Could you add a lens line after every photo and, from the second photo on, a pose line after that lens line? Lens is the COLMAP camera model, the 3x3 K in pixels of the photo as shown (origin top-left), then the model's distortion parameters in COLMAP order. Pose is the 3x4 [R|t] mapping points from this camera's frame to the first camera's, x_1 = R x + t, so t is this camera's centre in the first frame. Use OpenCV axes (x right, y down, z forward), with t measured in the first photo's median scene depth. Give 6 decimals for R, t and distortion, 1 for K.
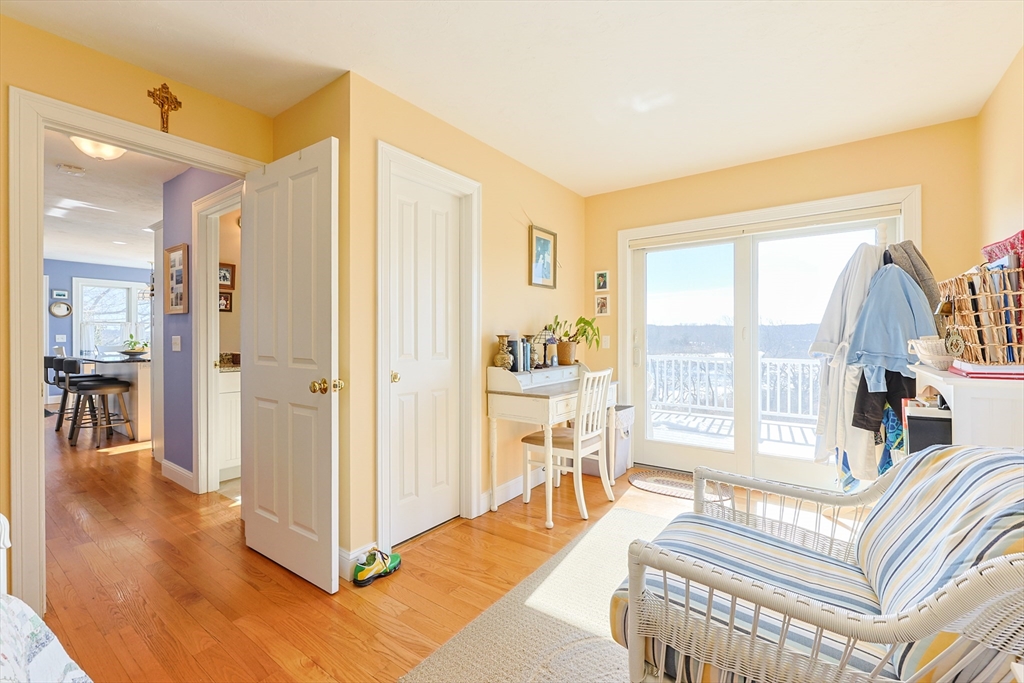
lens RADIAL K [[436.0, 0, 513.6], [0, 436.0, 334.0], [0, 0, 1]] dist [-0.001160, -0.000012]
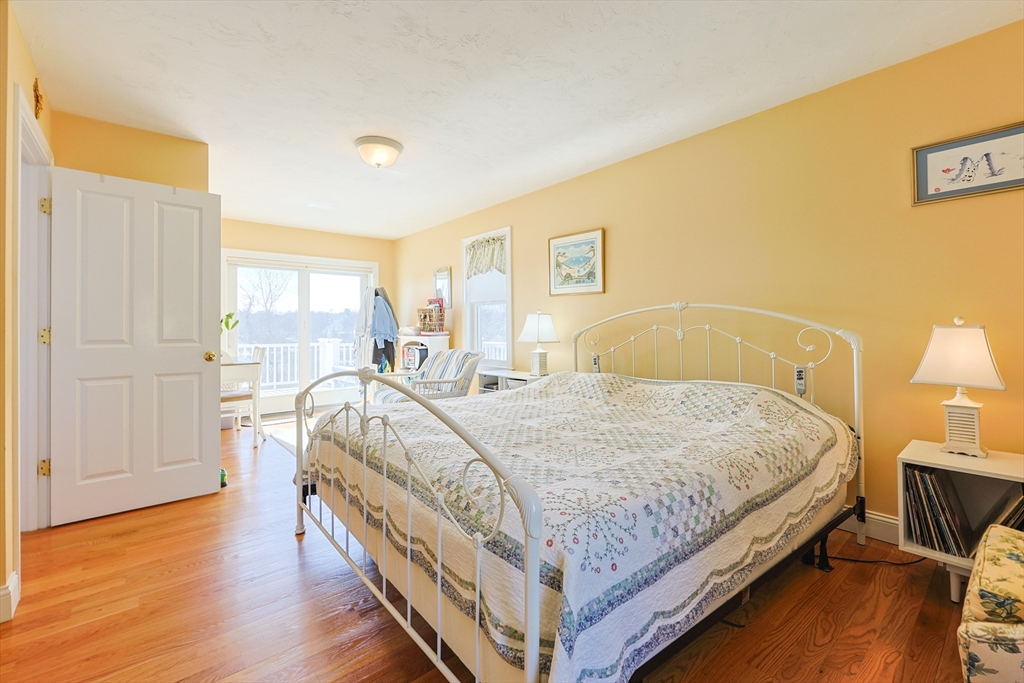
lens RADIAL K [[436.0, 0, 513.6], [0, 436.0, 334.0], [0, 0, 1]] dist [-0.001160, -0.000012]
pose [[0.238613, -0.006321, 0.971094, -1.320571], [0.004787, 0.999974, 0.005333, 0.039985], [-0.971103, 0.003376, 0.238637, -0.310330]]
